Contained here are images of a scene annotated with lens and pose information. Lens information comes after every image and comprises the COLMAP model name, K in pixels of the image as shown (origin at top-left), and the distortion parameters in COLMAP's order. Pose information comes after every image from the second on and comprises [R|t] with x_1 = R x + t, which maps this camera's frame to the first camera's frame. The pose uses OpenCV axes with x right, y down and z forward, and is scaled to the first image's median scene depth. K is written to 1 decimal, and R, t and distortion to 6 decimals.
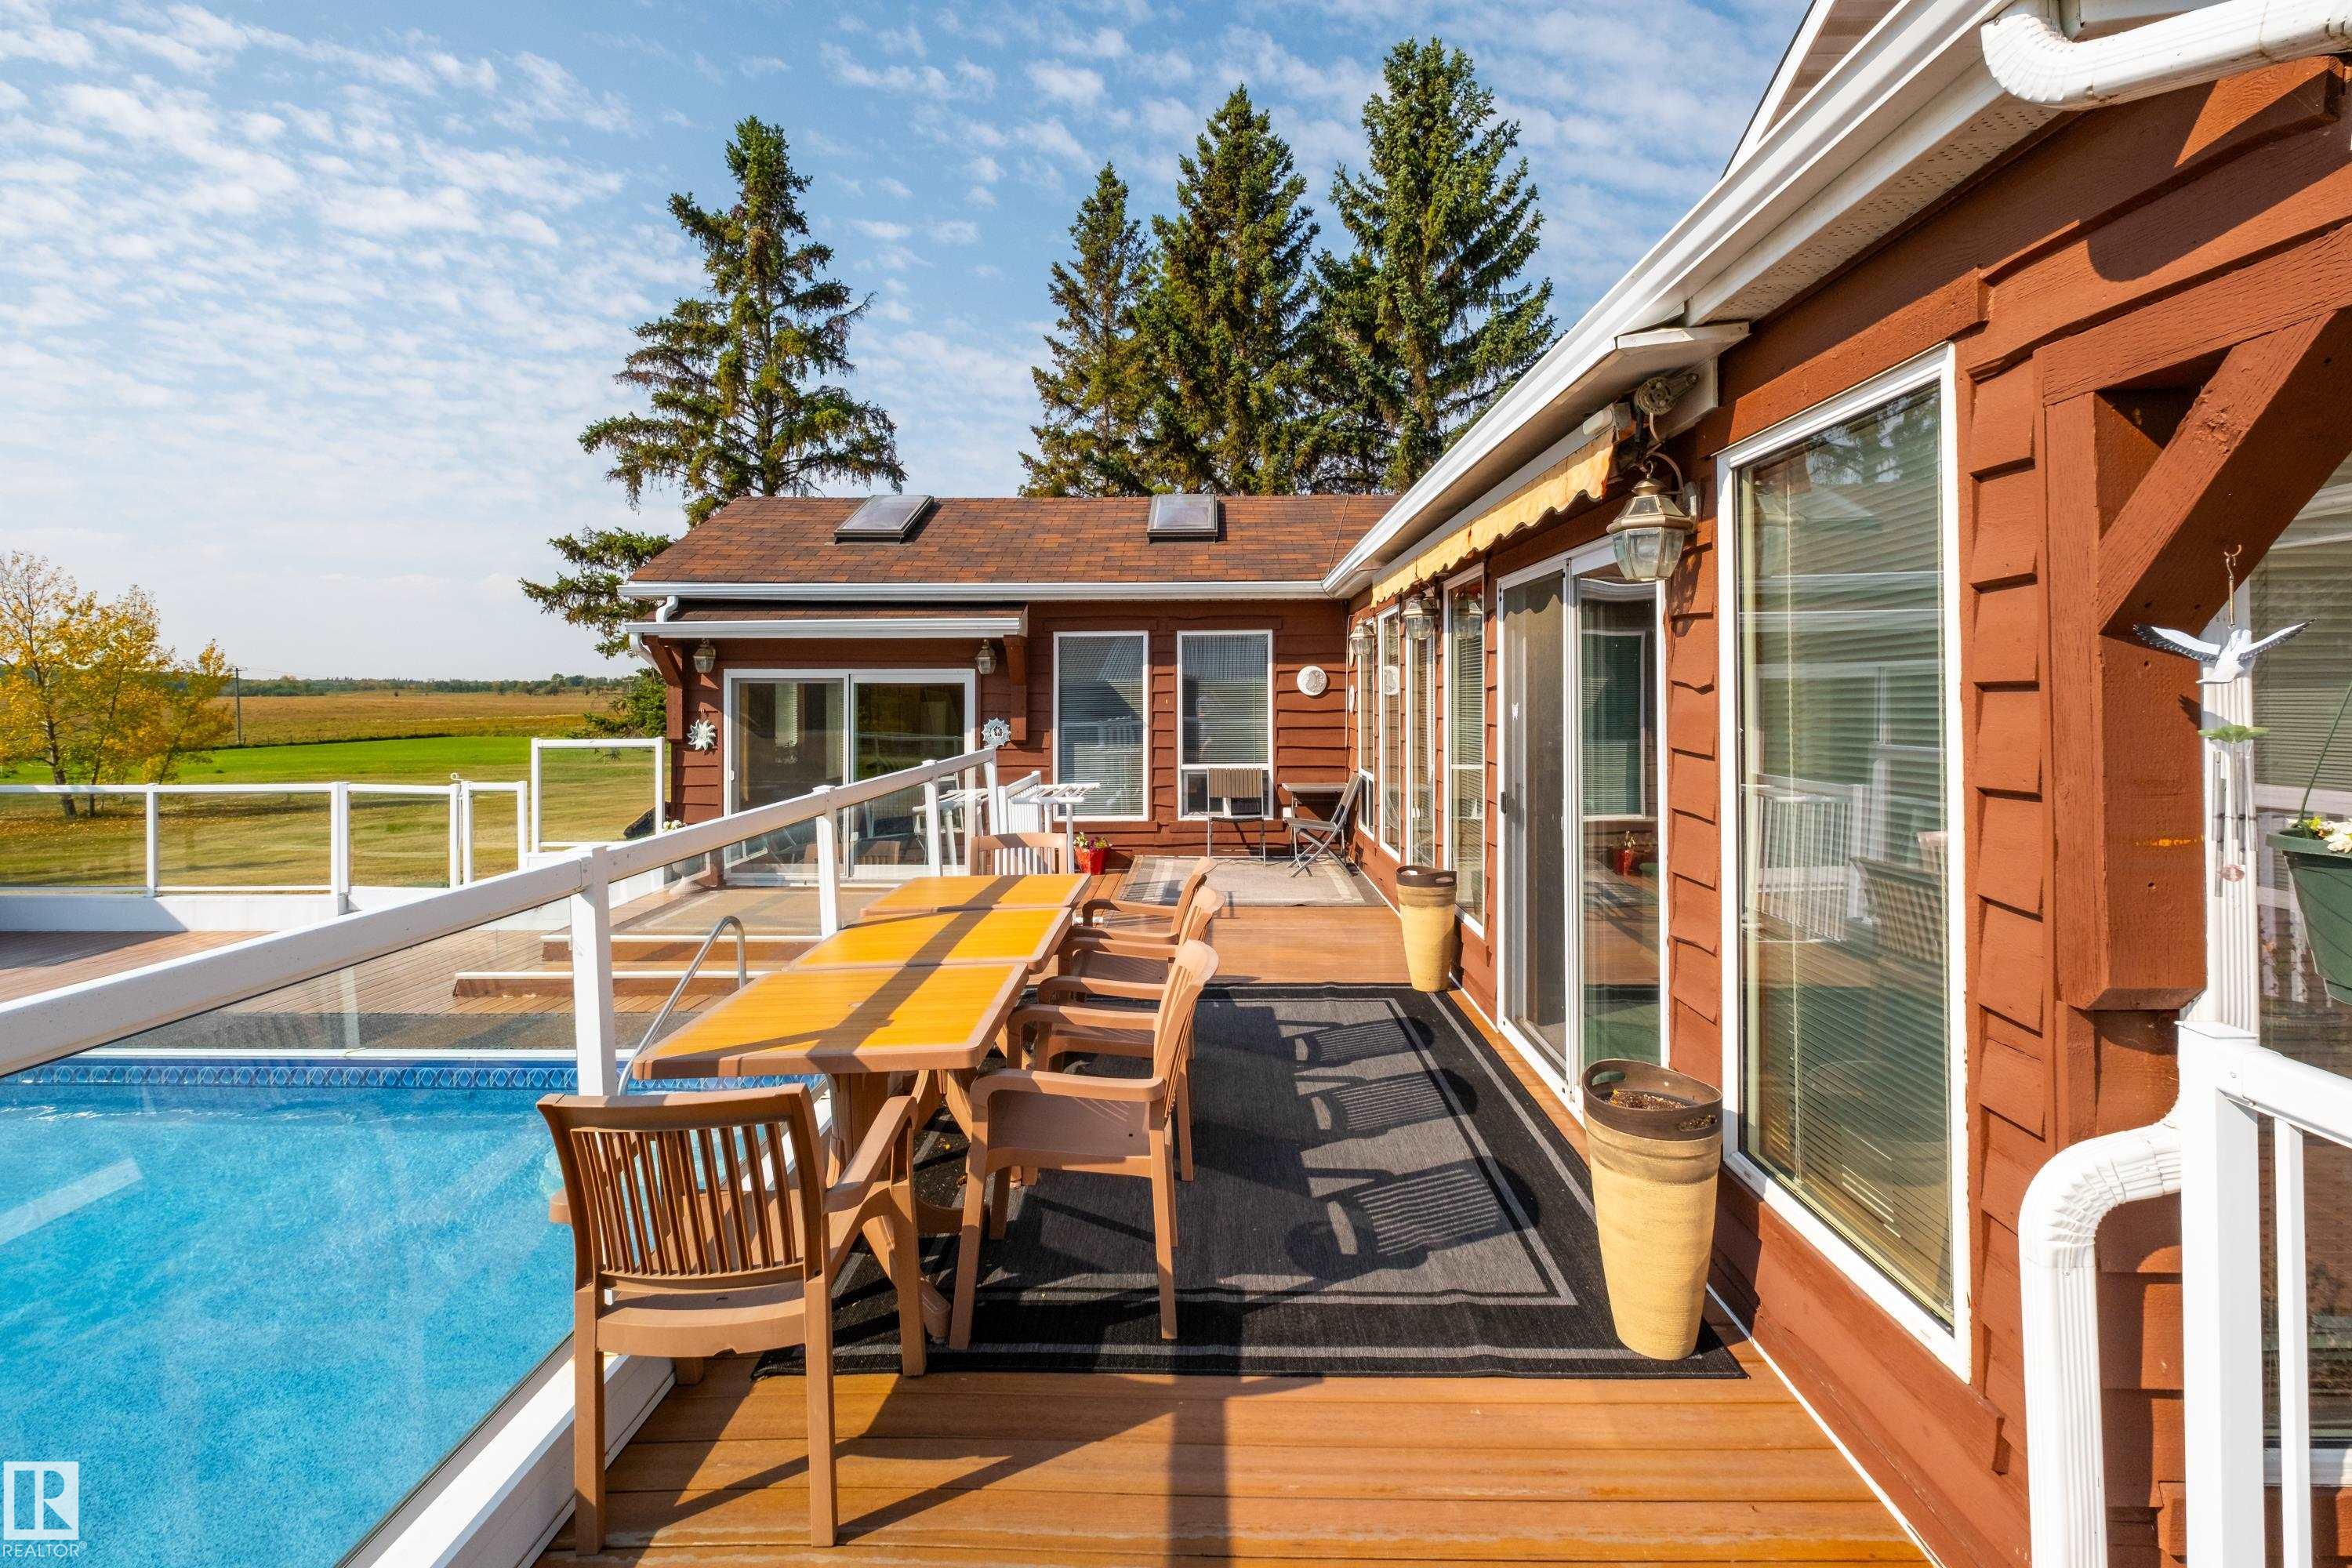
lens RADIAL K [[1097.5, 0, 1180.2], [0, 1097.5, 678.7], [0, 0, 1]] dist [-0.002663, -0.000572]
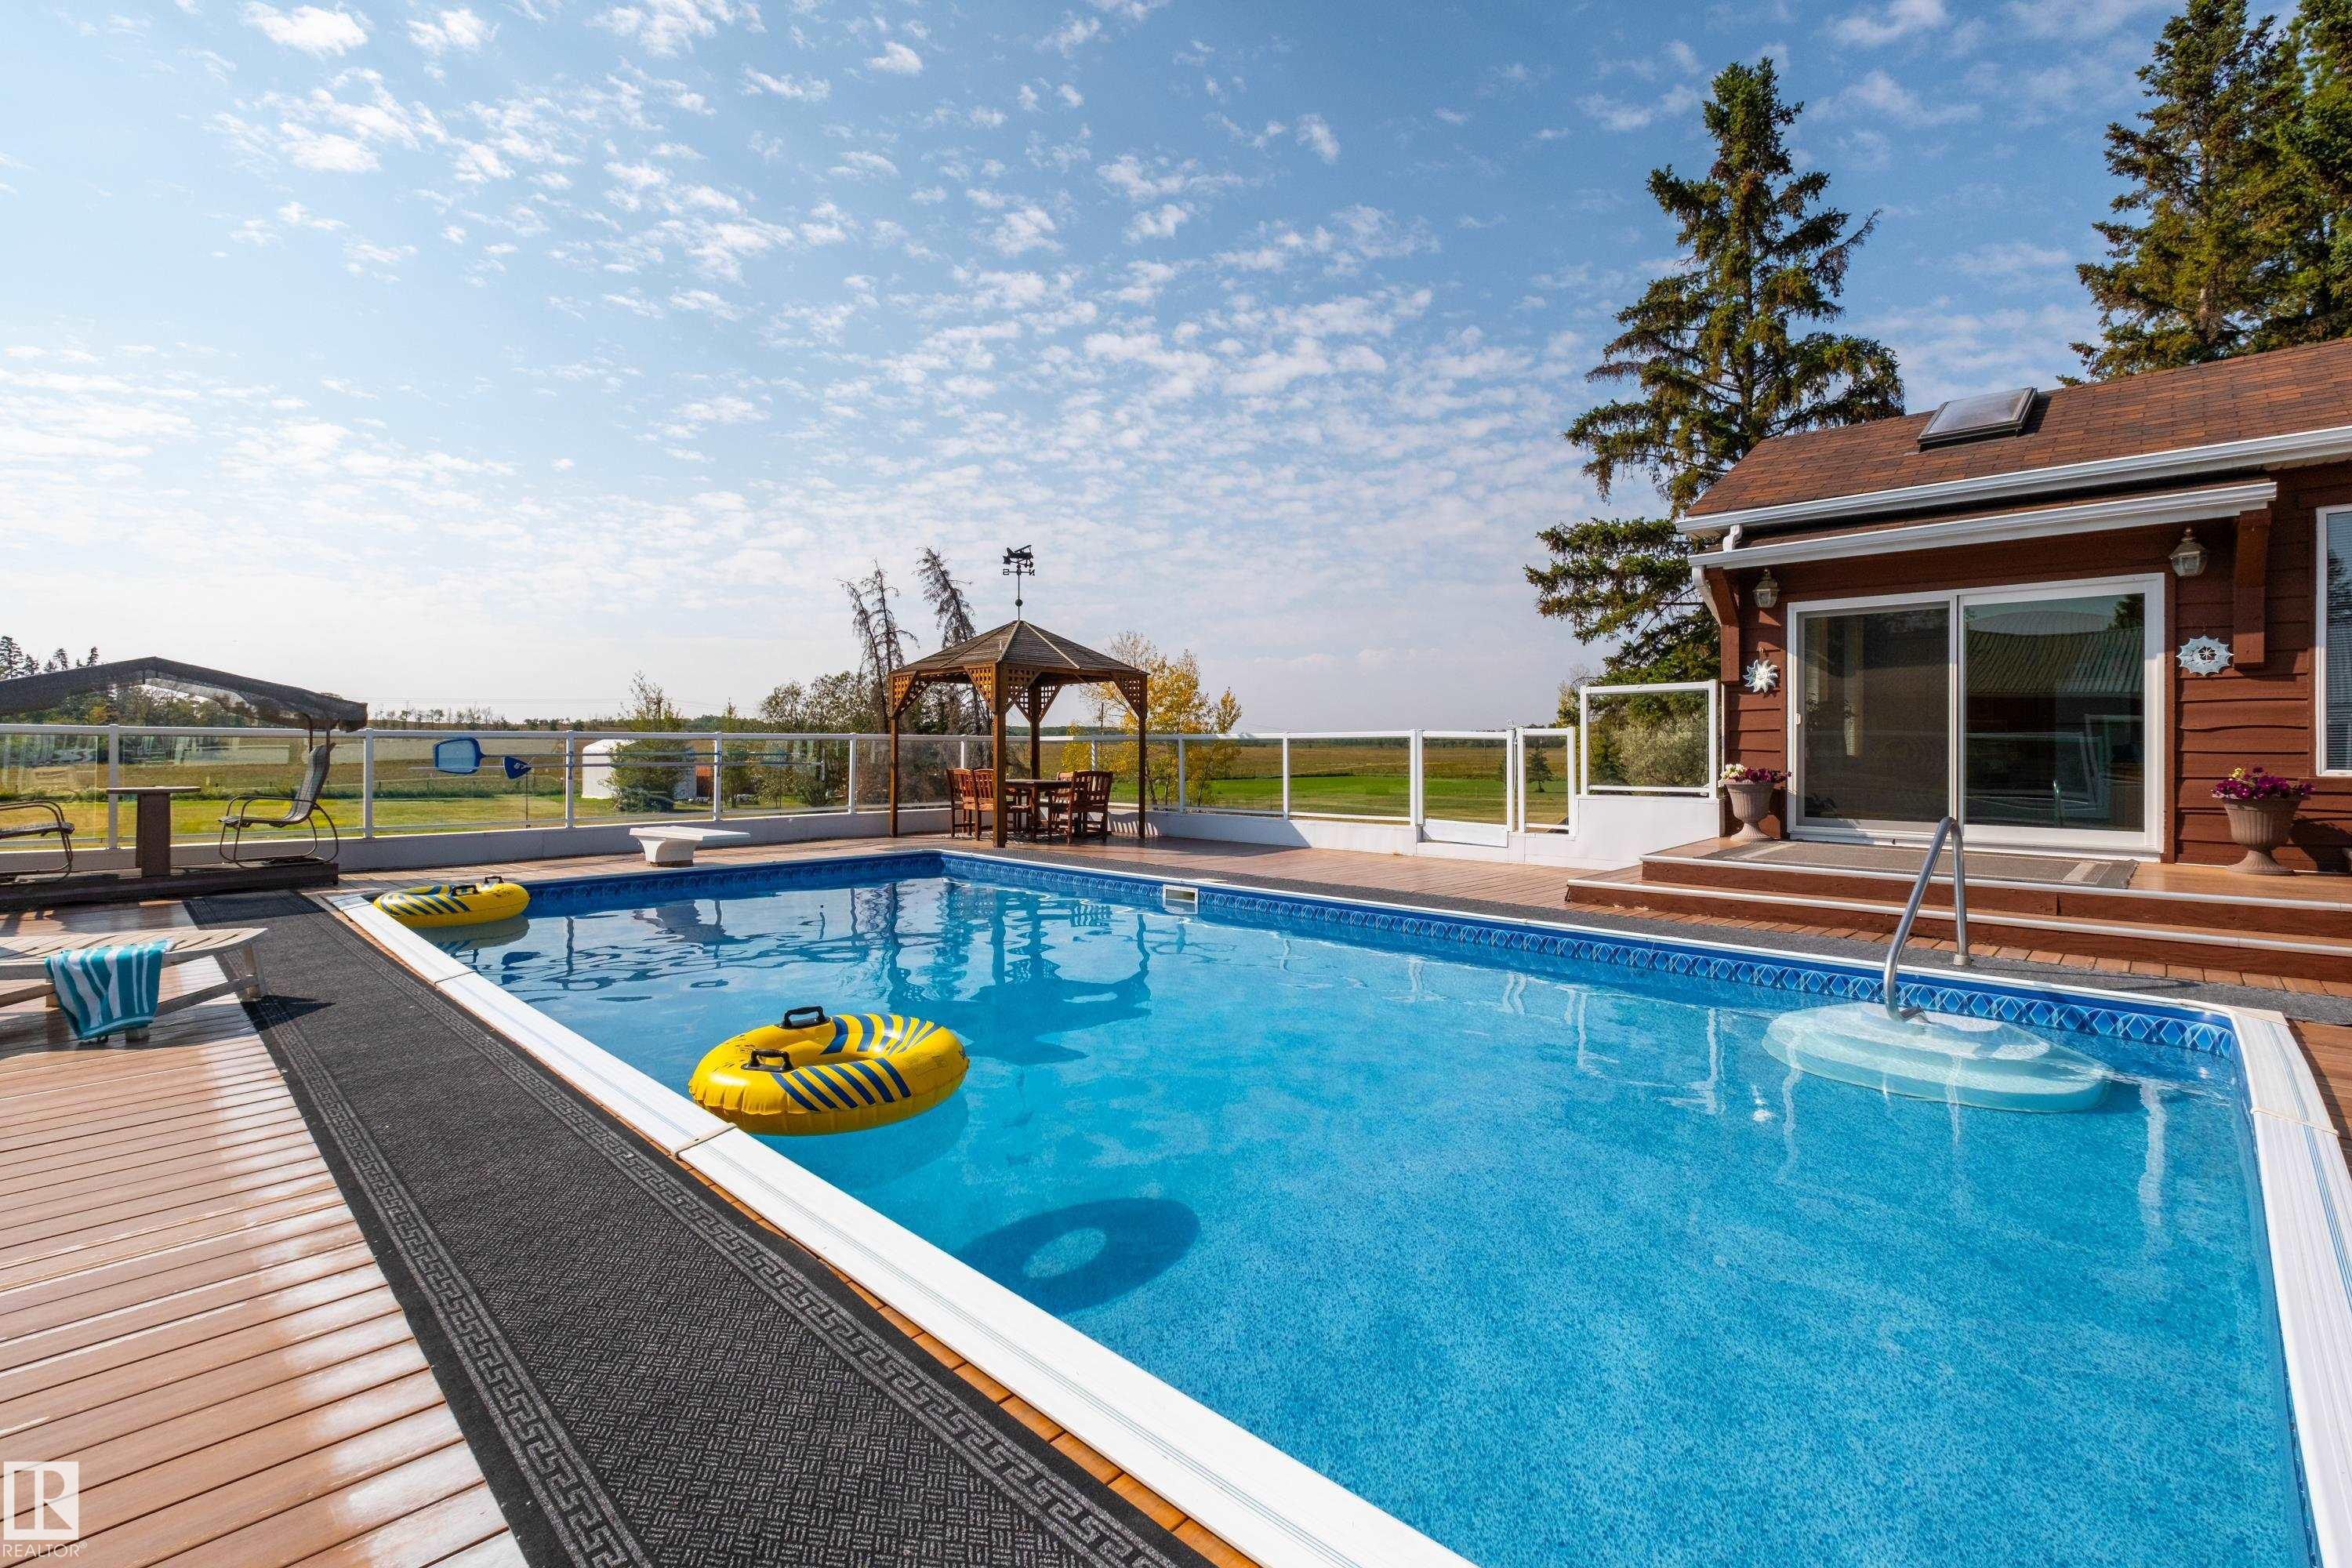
lens RADIAL K [[1028.7, 0, 1184.0], [0, 1028.7, 748.7], [0, 0, 1]] dist [0.003914, -0.002321]
pose [[0.736015, 0.003704, -0.676955, -0.138608], [0.006957, 0.999891, 0.013035, 0.066830], [0.676929, -0.014304, 0.735909, 0.014610]]
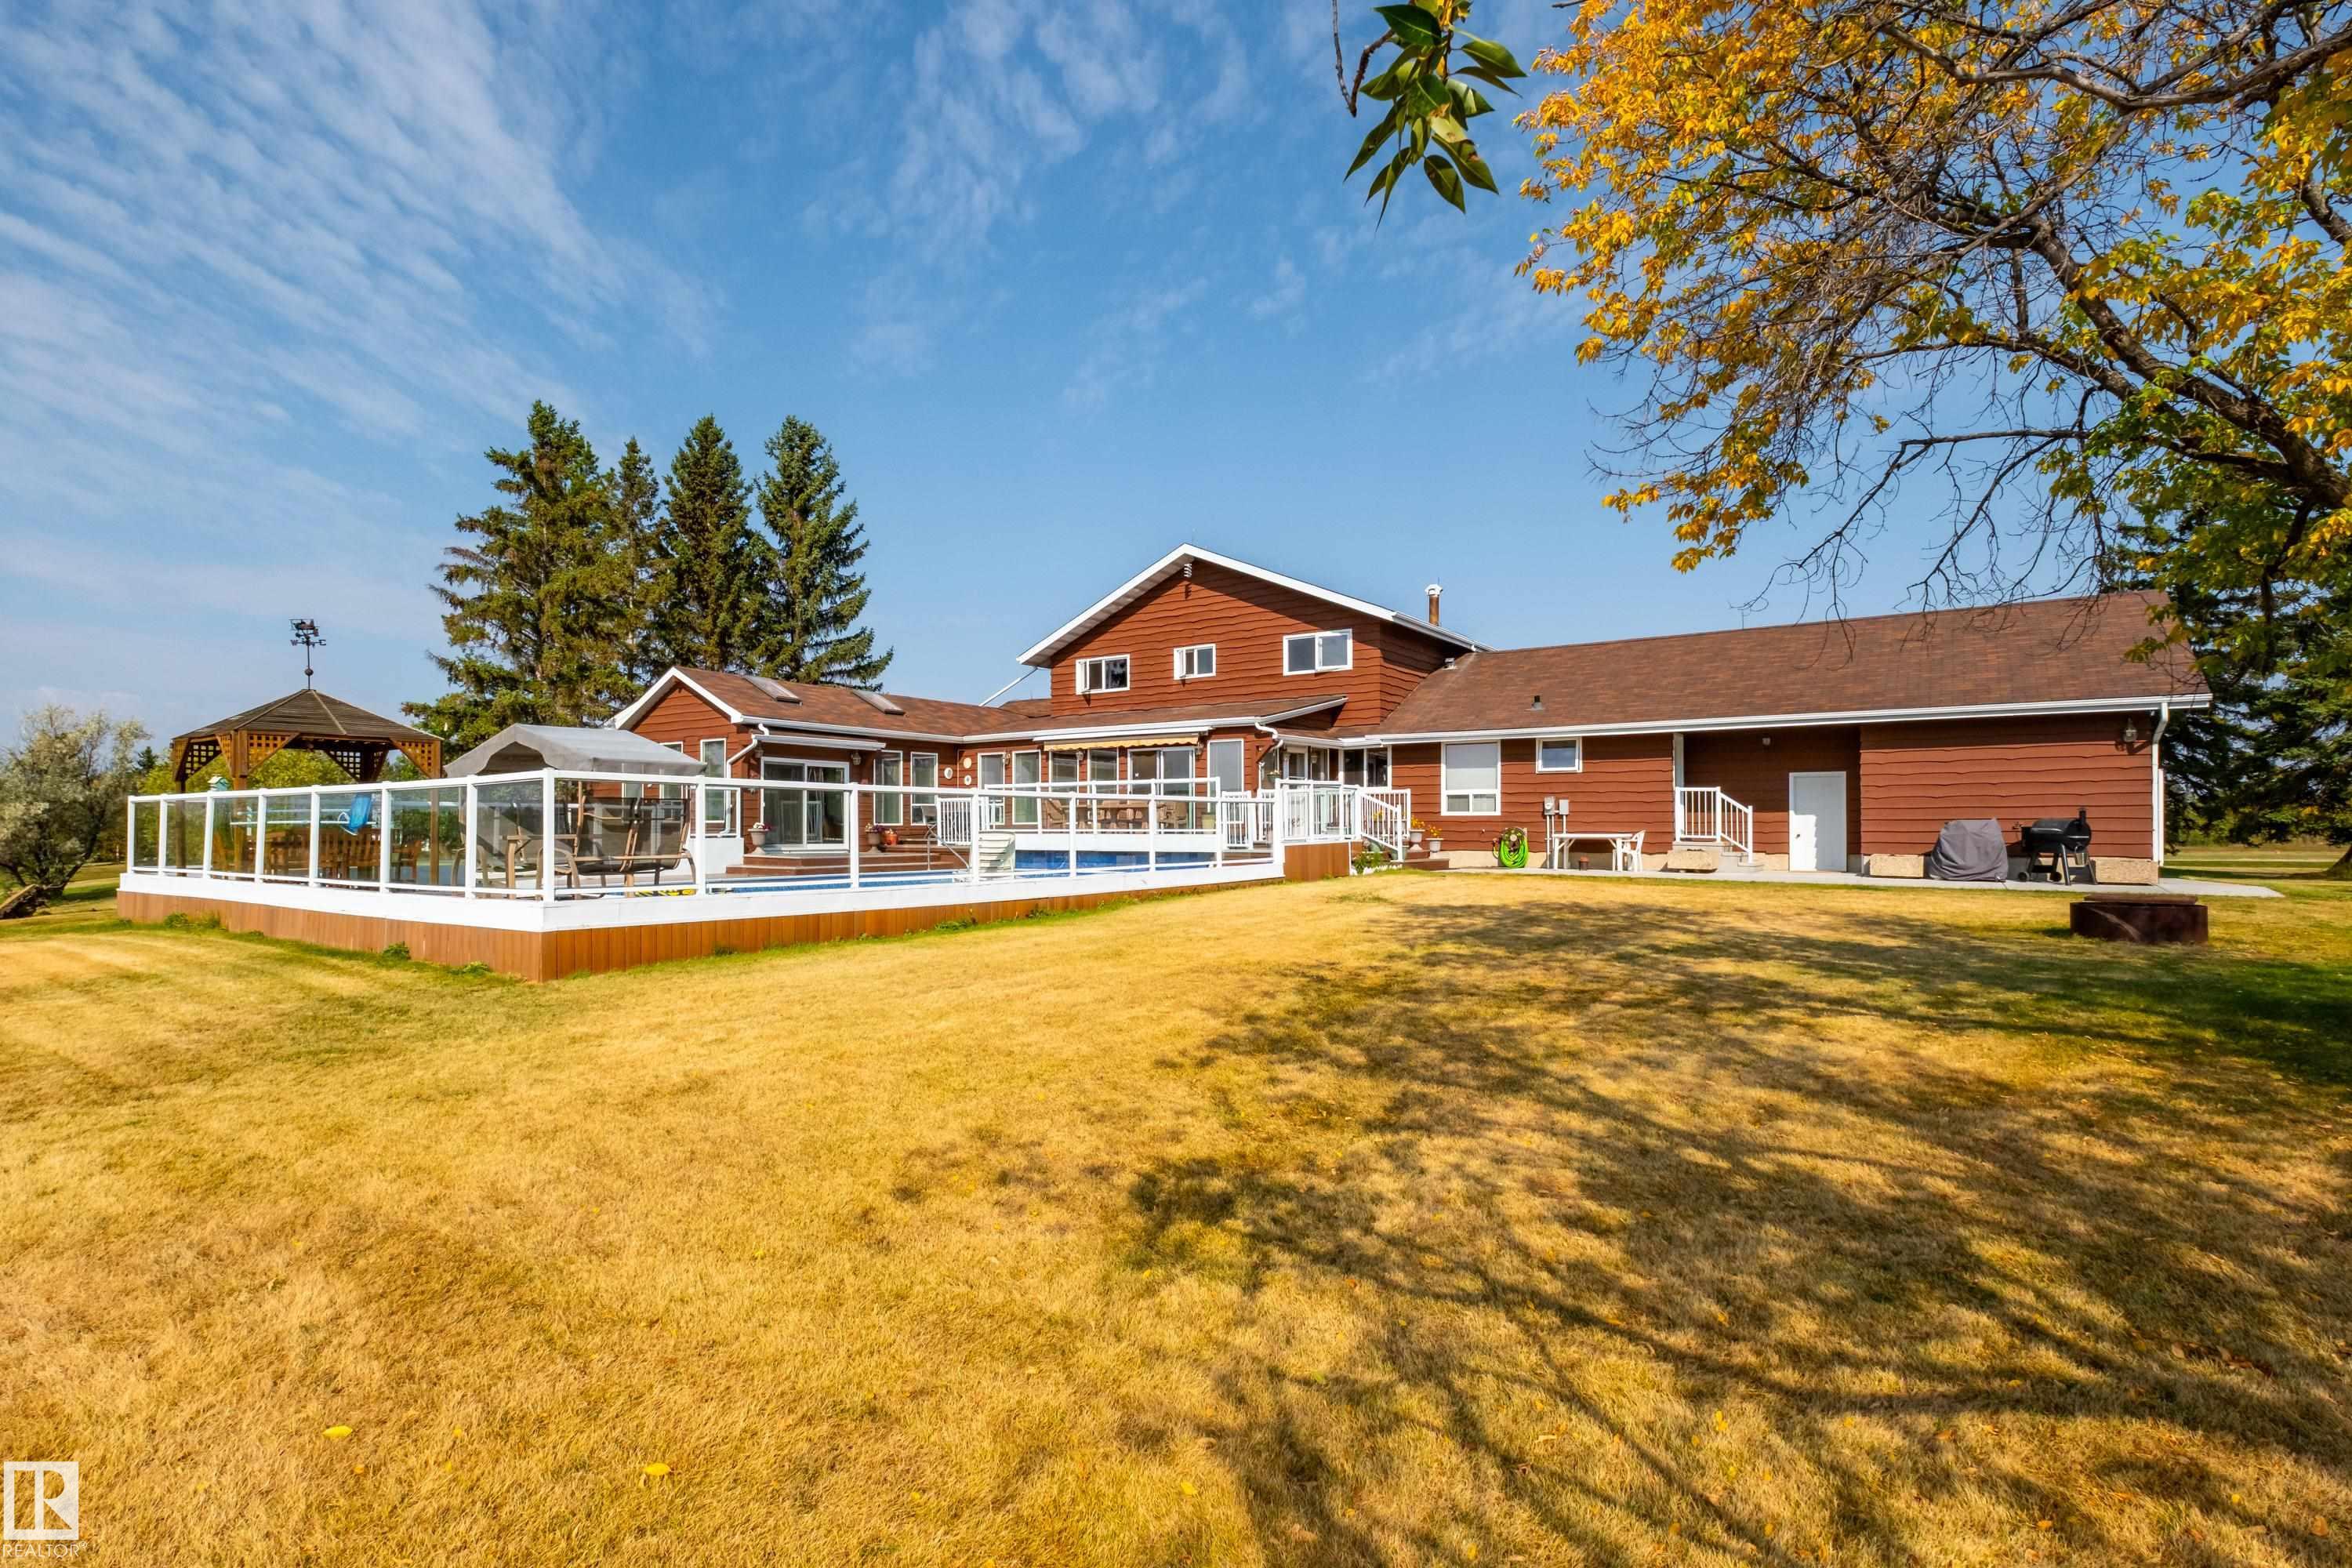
lens RADIAL K [[1114.2, 0, 1181.2], [0, 1114.2, 804.1], [0, 0, 1]] dist [-0.005223, -0.000540]
pose [[0.539945, 0.019359, 0.841478, -1.271227], [-0.009430, 0.999812, -0.016951, 0.080929], [-0.841648, 0.001218, 0.540026, -0.649186]]
